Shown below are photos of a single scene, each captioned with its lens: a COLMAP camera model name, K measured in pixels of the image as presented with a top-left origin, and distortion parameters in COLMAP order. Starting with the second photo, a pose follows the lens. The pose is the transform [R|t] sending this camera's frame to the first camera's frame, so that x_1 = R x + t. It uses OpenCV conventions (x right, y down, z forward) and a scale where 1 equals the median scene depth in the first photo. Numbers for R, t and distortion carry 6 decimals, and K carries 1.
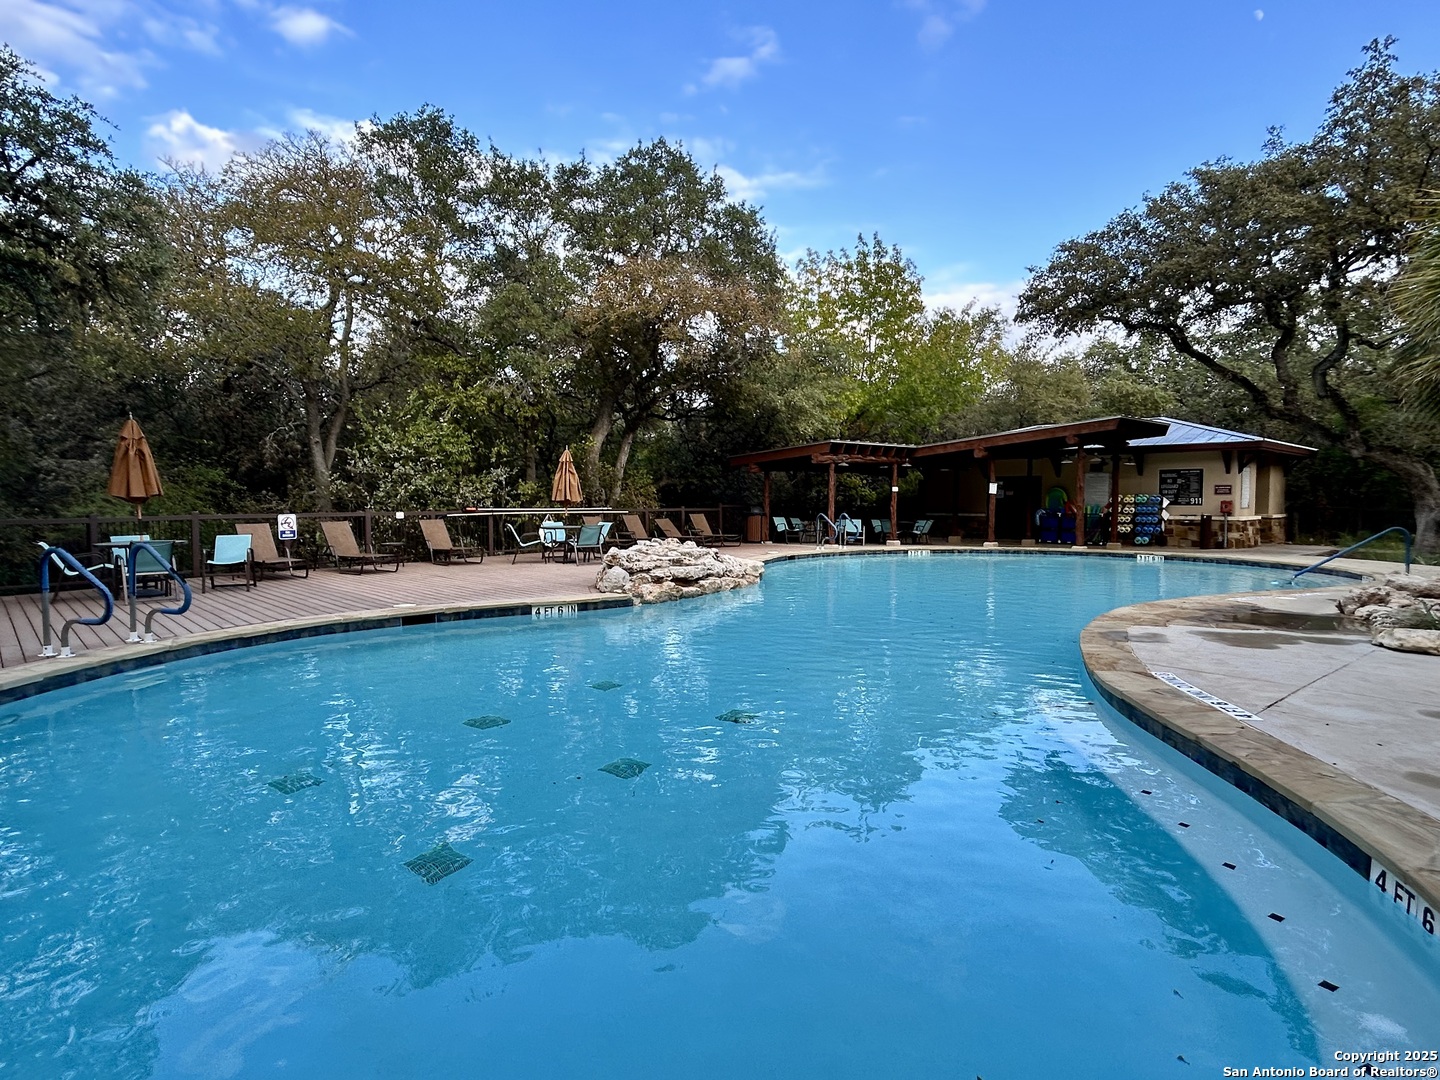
lens RADIAL K [[791.9, 0, 720.0], [0, 791.9, 540.0], [0, 0, 1]] dist [0.000121, -0.000102]
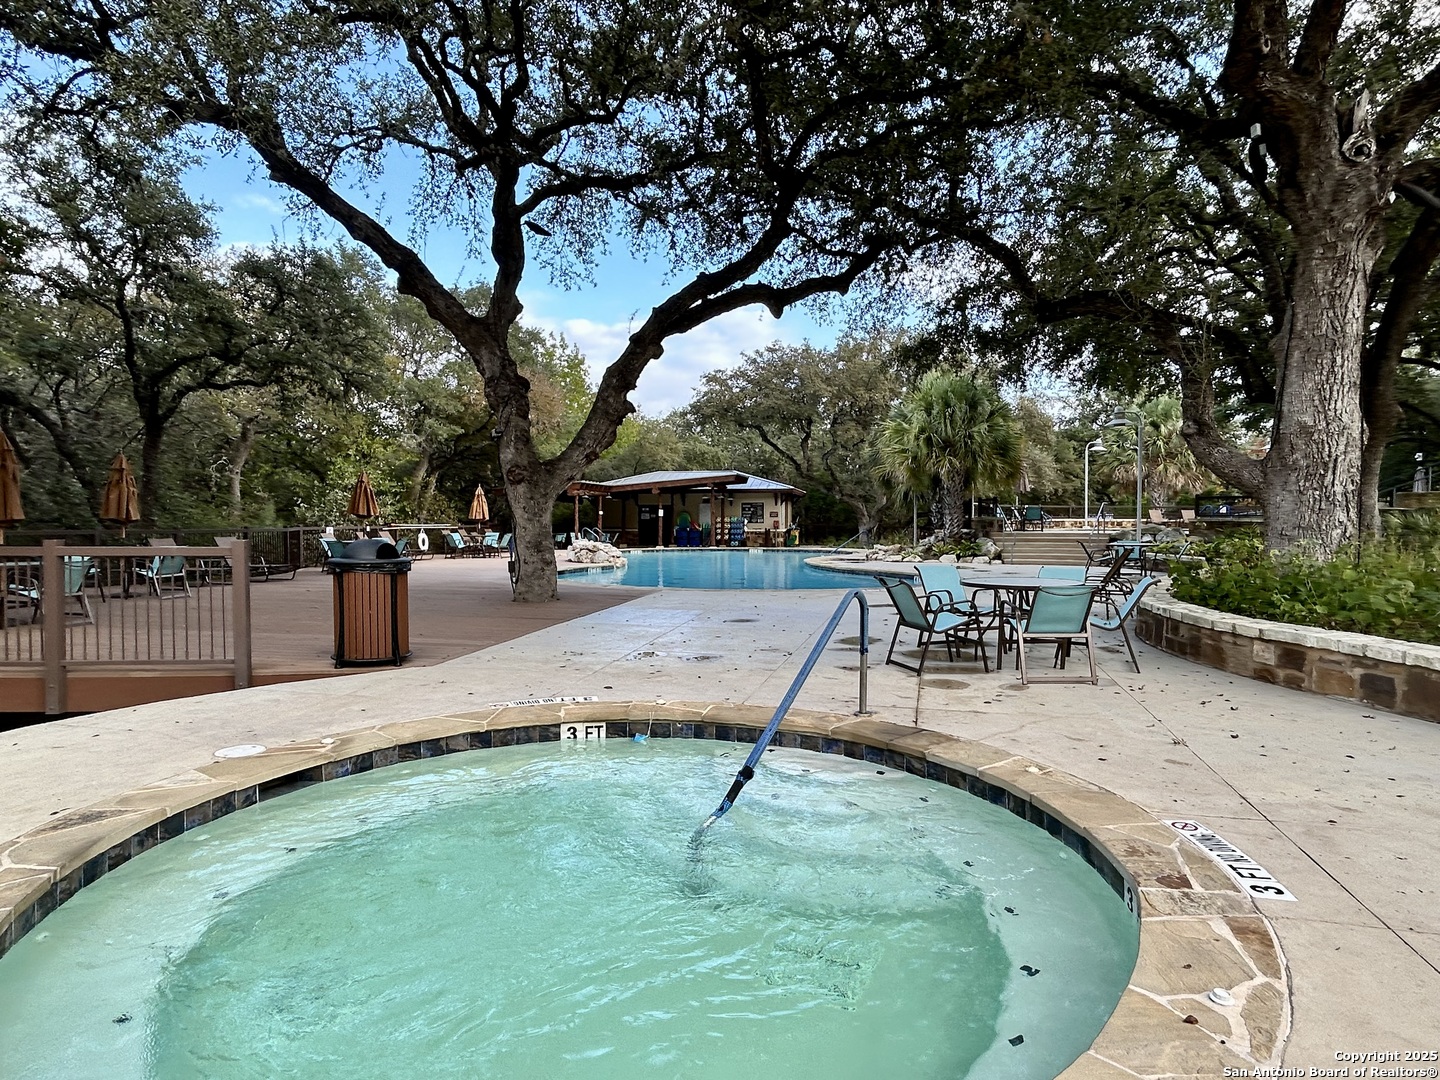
lens RADIAL K [[843.9, 0, 720.0], [0, 843.9, 540.0], [0, 0, 1]] dist [0.000441, 0.000003]
pose [[0.816162, -0.011181, 0.577715, -0.550455], [0.029871, 0.999292, -0.022861, 0.033031], [-0.577050, 0.035915, 0.815919, -0.471665]]
